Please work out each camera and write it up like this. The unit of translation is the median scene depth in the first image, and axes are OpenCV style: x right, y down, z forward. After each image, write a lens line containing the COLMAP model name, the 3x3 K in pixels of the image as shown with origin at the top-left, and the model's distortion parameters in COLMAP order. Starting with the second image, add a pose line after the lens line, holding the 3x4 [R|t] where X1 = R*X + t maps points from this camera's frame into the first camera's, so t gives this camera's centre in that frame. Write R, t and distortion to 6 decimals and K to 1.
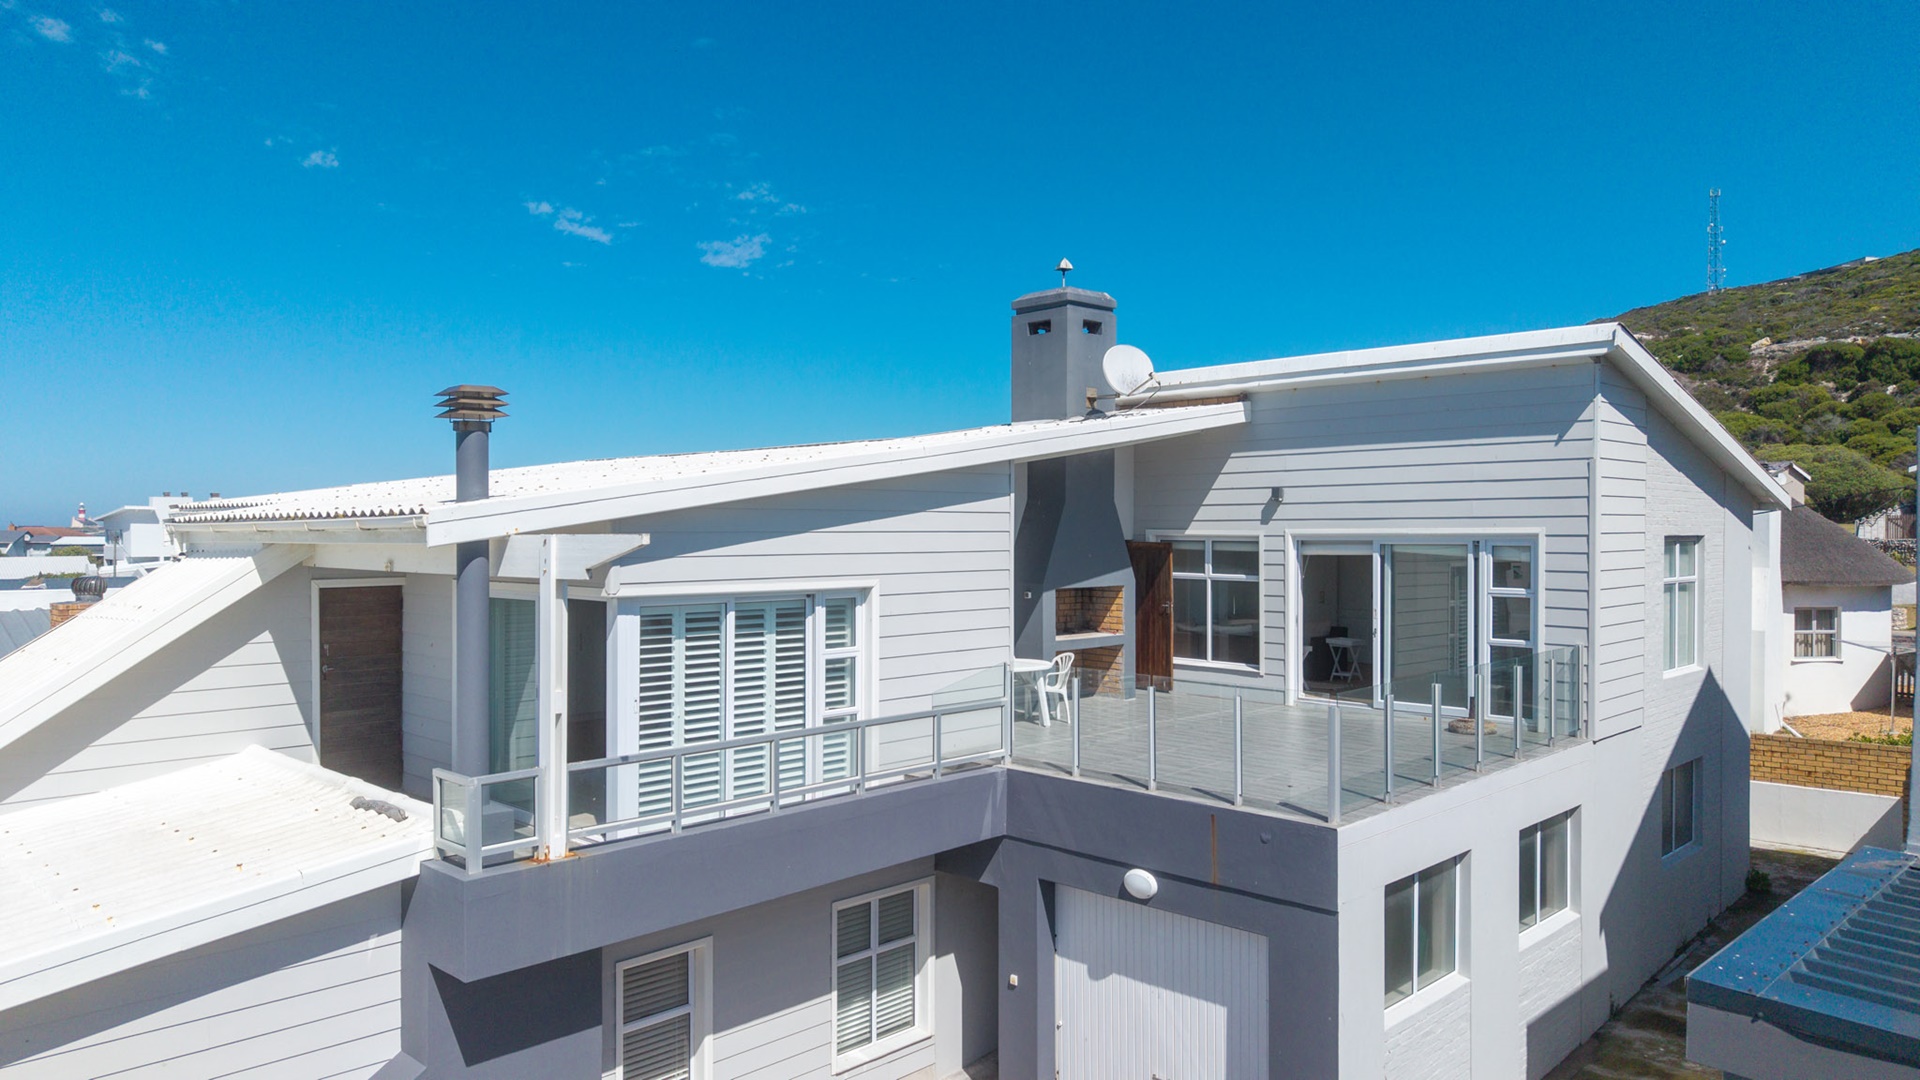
lens RADIAL K [[1280.0, 0, 960.0], [0, 1280.0, 540.0], [0, 0, 1]] dist [0.184130, -0.197404]
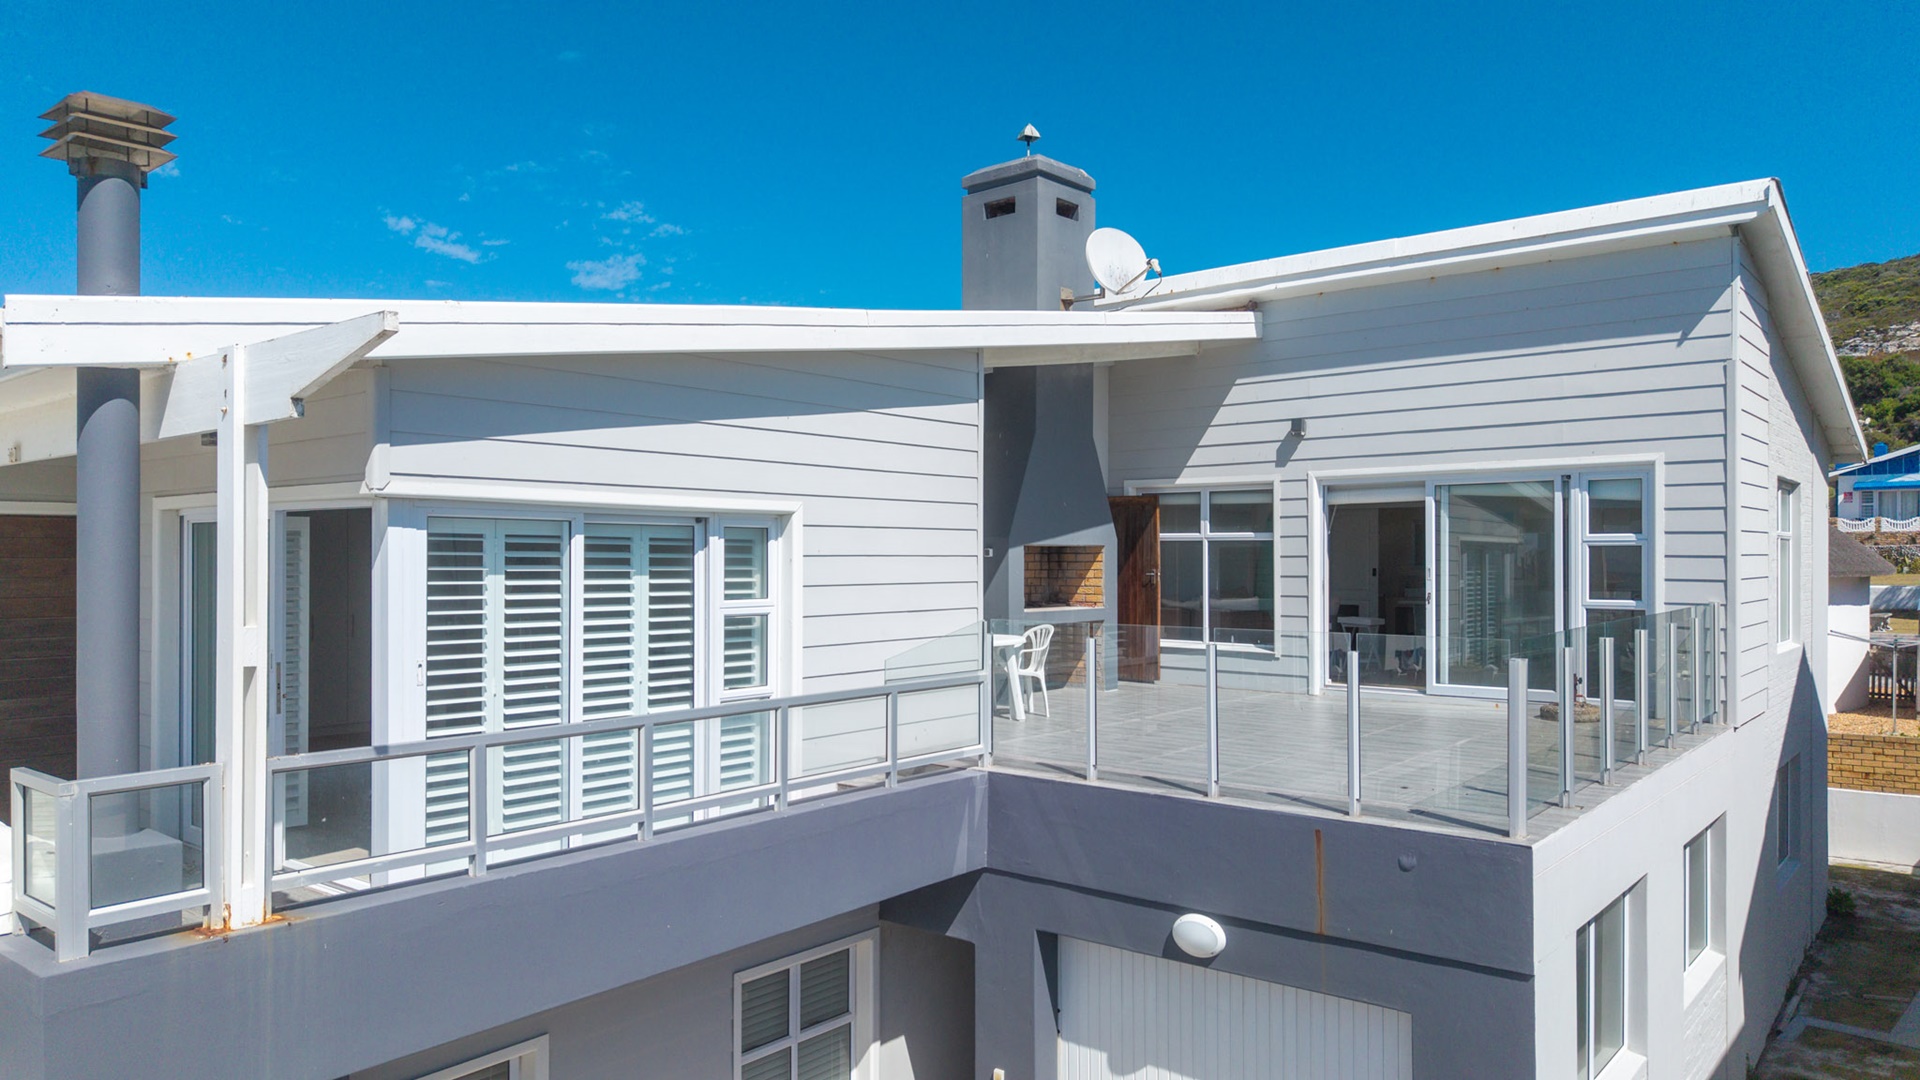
lens RADIAL K [[1282.0, 0, 963.9], [0, 1282.0, 559.4], [0, 0, 1]] dist [0.121262, -0.083588]
pose [[0.995392, 0.002111, 0.095871, -0.038356], [-0.001192, 0.999953, -0.009640, 0.061018], [-0.095887, 0.009481, 0.995347, 0.271197]]
